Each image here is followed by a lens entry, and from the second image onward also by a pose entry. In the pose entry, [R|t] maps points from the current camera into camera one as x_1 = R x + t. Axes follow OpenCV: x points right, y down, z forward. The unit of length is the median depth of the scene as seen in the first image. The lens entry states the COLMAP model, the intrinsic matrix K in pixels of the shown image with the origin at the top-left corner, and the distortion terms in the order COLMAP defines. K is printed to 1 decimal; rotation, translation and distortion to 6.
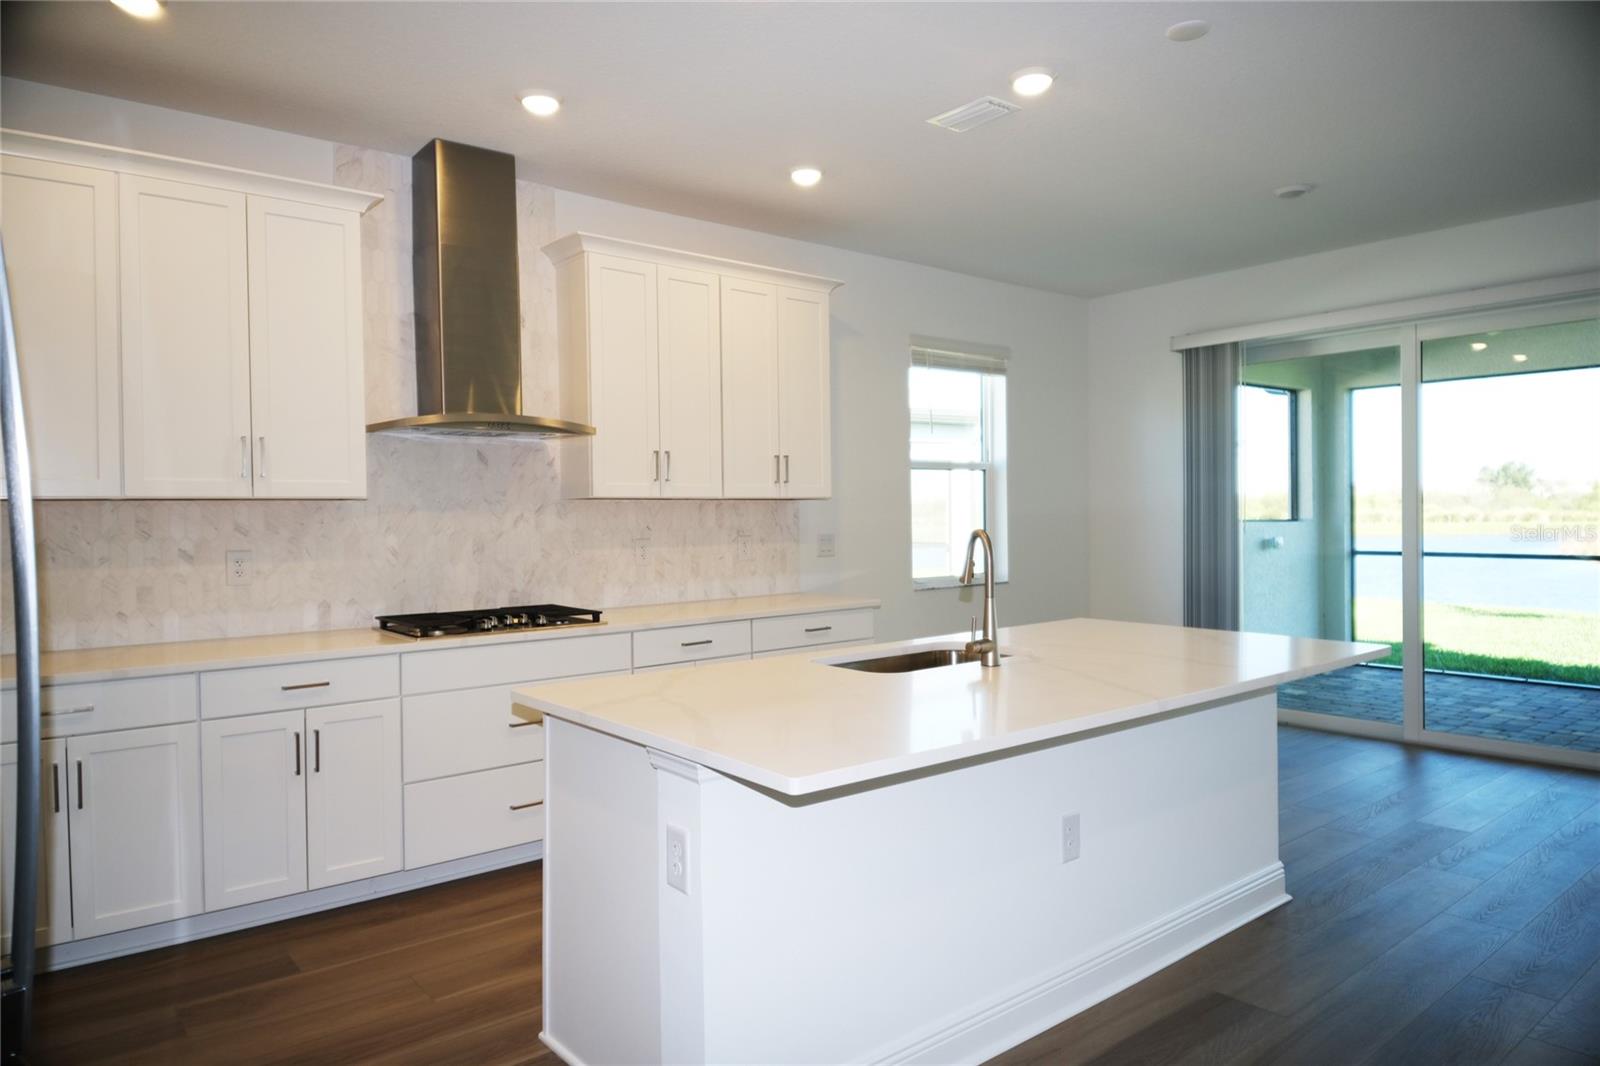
lens RADIAL K [[1067.7, 0, 844.4], [0, 1067.7, 530.0], [0, 0, 1]] dist [0.091128, -0.110615]
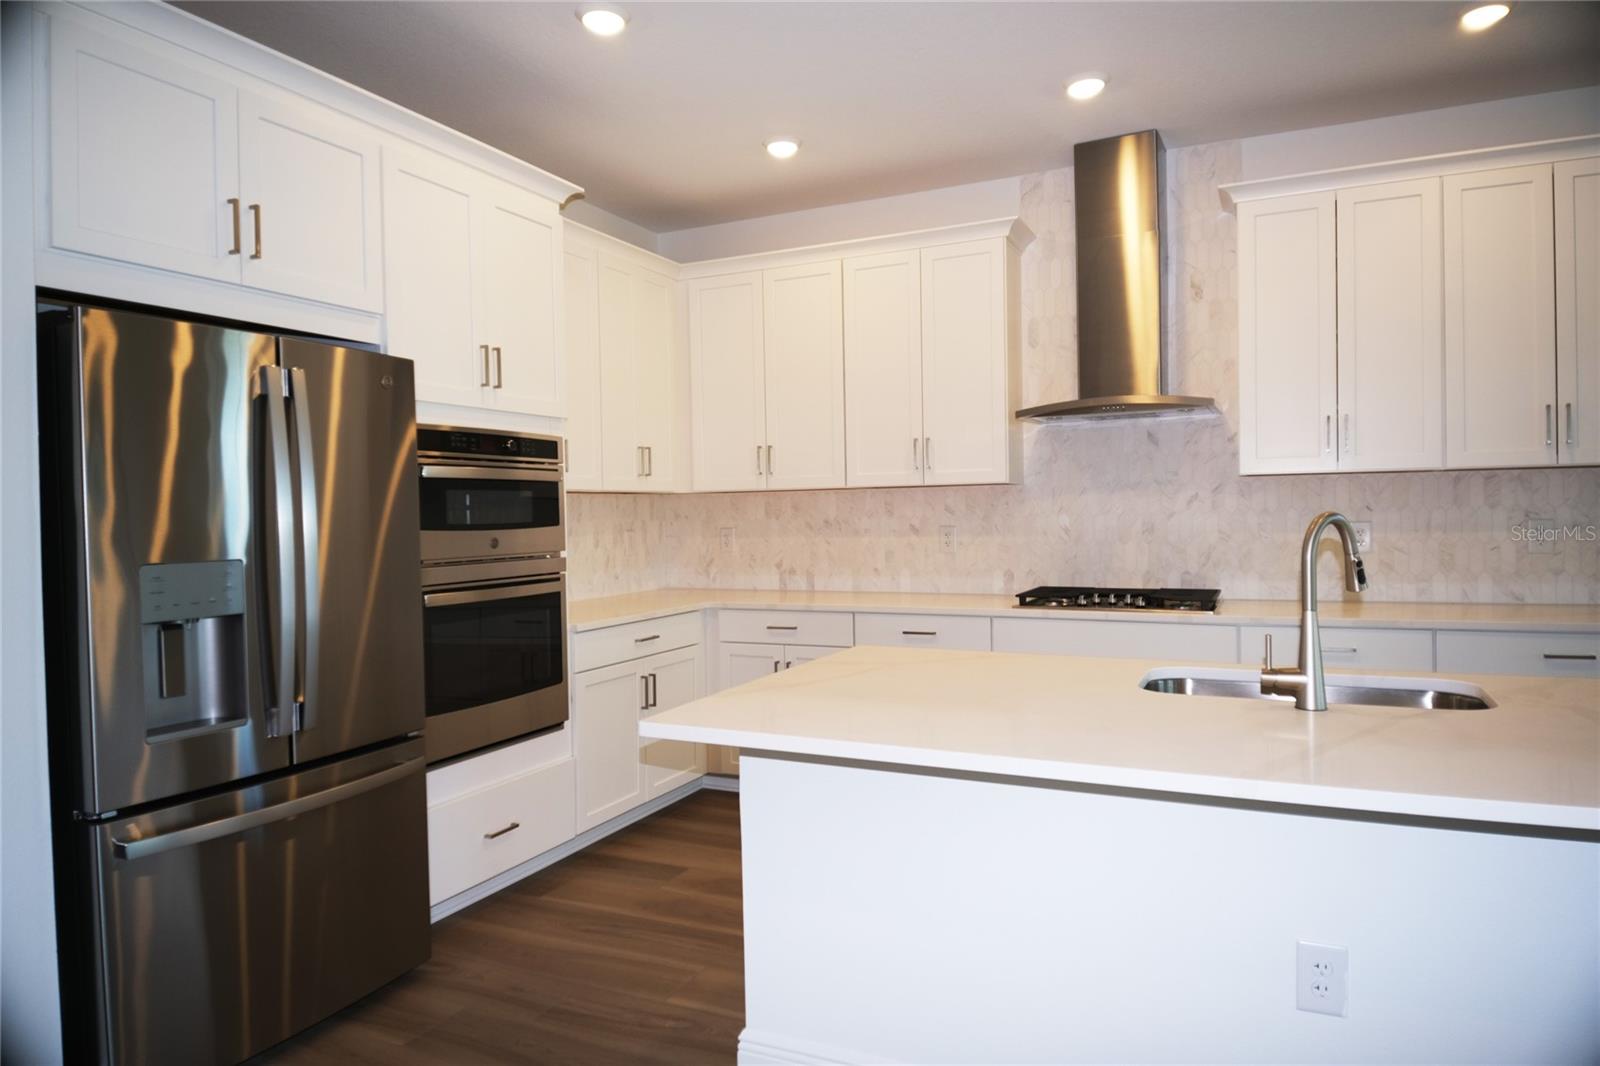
lens RADIAL K [[1006.7, 0, 809.4], [0, 1006.7, 528.7], [0, 0, 1]] dist [0.065666, -0.086969]
pose [[0.401240, 0.020096, -0.915752, 0.419935], [-0.000765, 0.999766, 0.021605, -0.003112], [0.915972, -0.007969, 0.401162, 0.340007]]
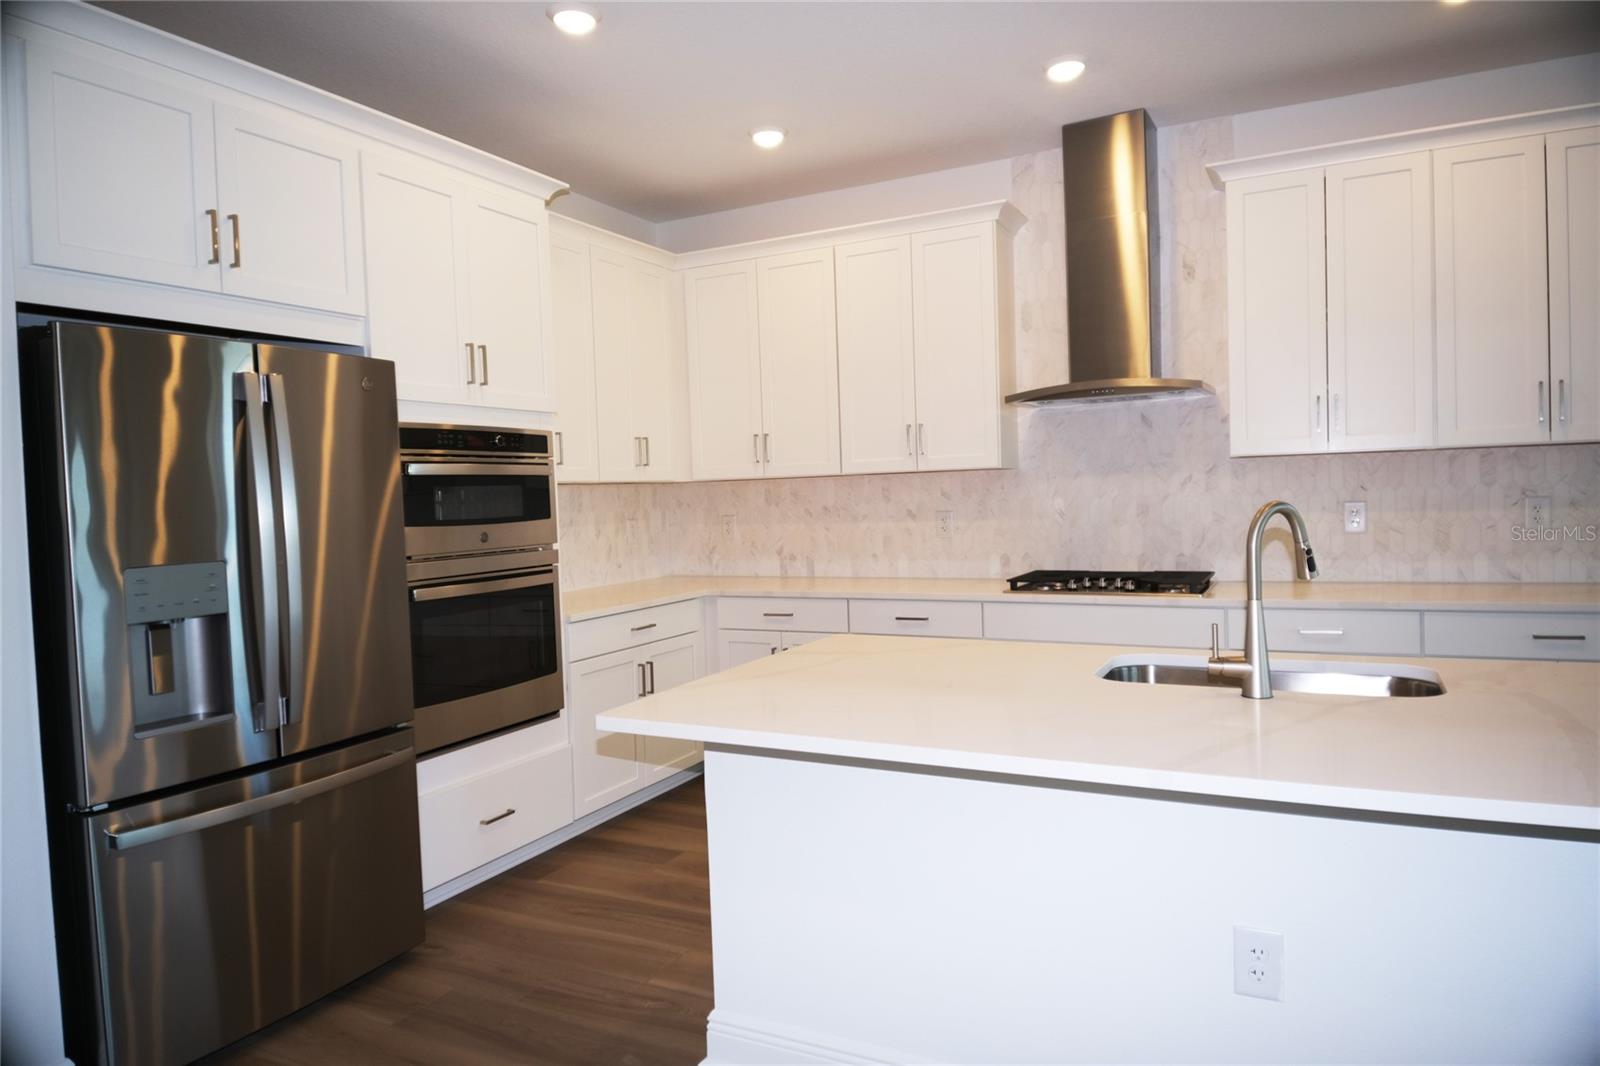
lens RADIAL K [[1006.7, 0, 809.4], [0, 1006.7, 528.7], [0, 0, 1]] dist [0.065666, -0.086969]
pose [[0.371420, 0.032891, -0.927882, 0.442865], [0.015181, 0.999024, 0.041489, -0.010787], [0.928341, -0.029496, 0.370558, 0.371970]]
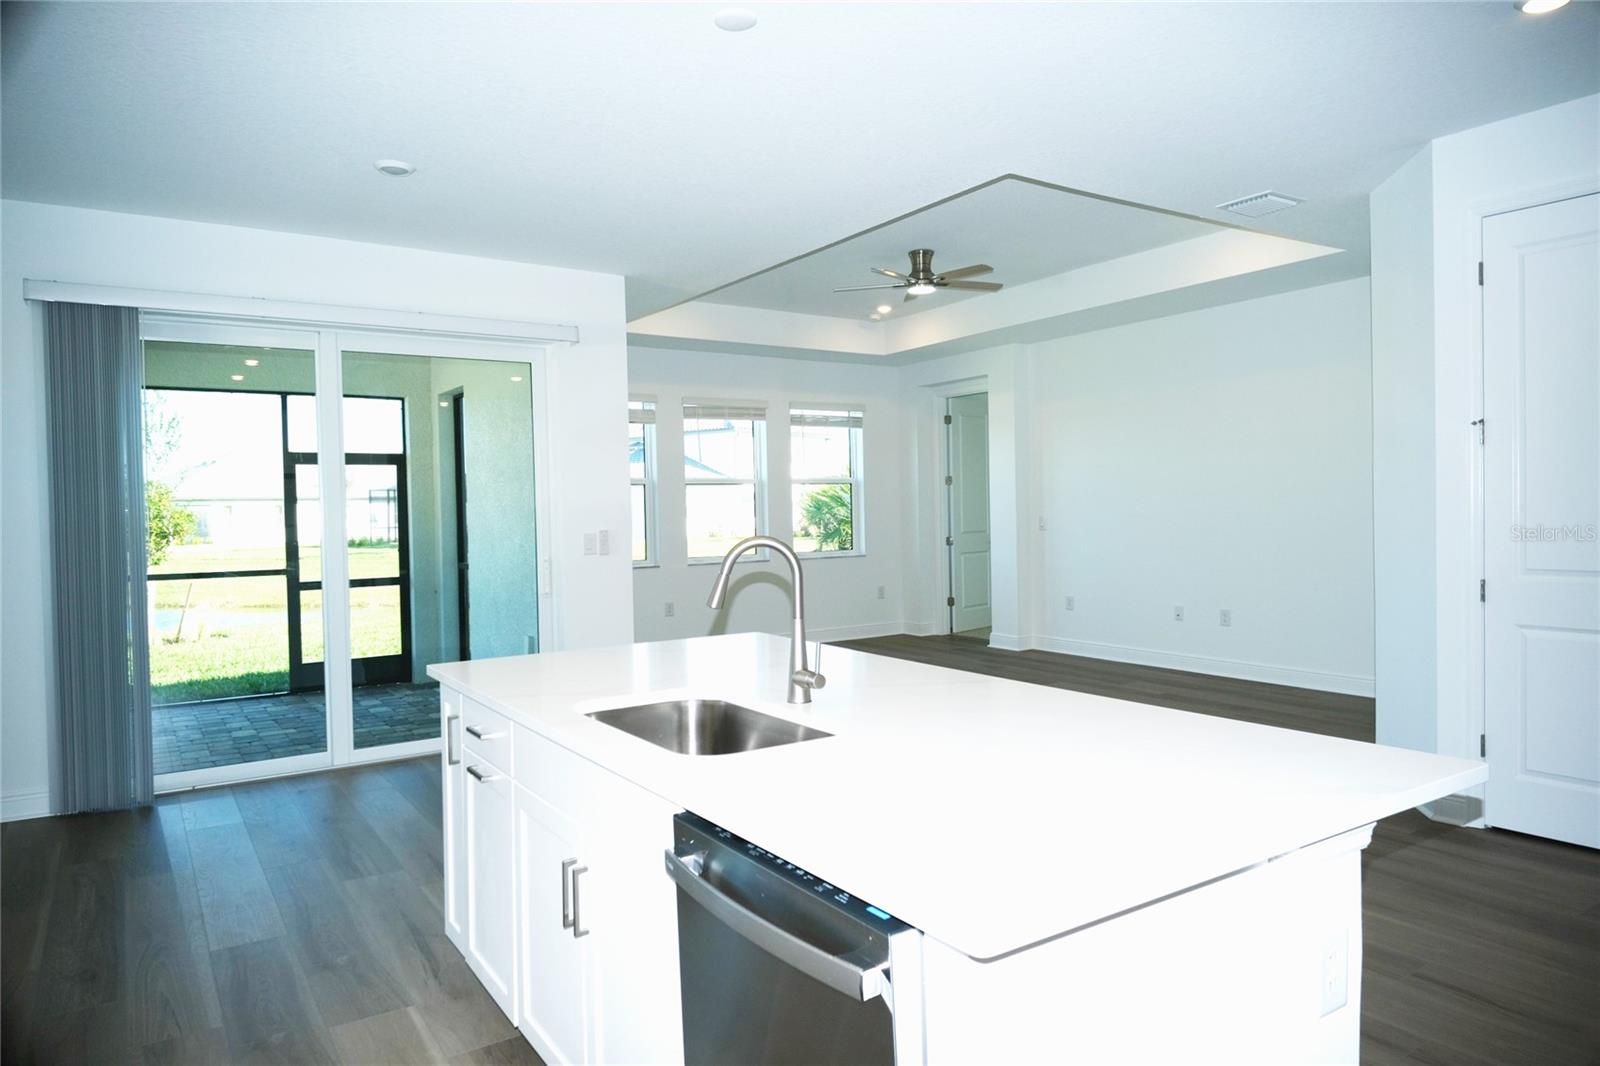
lens RADIAL K [[1006.7, 0, 809.4], [0, 1006.7, 528.7], [0, 0, 1]] dist [0.065666, -0.086969]
pose [[0.130631, -0.008740, 0.991393, -0.444076], [0.036369, 0.999330, 0.004018, -0.004709], [-0.990764, 0.035531, 0.130861, 0.646558]]
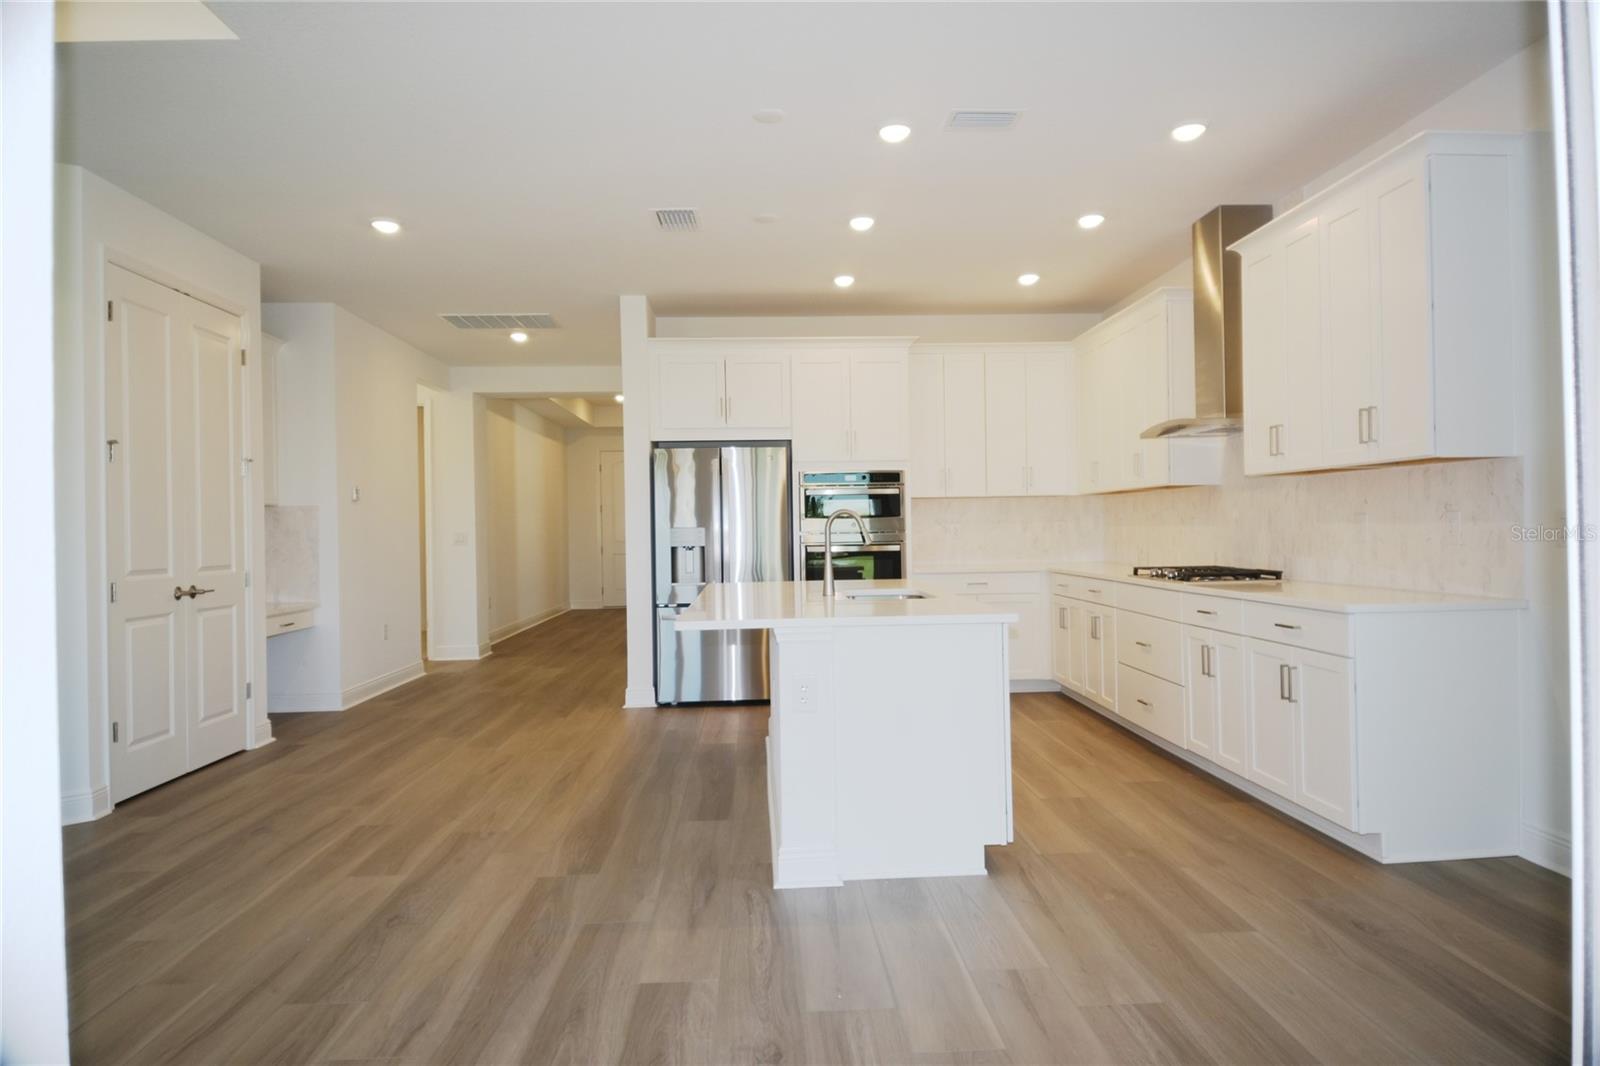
lens RADIAL K [[1006.7, 0, 809.4], [0, 1006.7, 528.7], [0, 0, 1]] dist [0.065666, -0.086969]
pose [[-0.618541, 0.020767, -0.785478, 0.915538], [0.010716, 0.999781, 0.017995, 0.001156], [0.785680, 0.002714, -0.618628, 1.352760]]
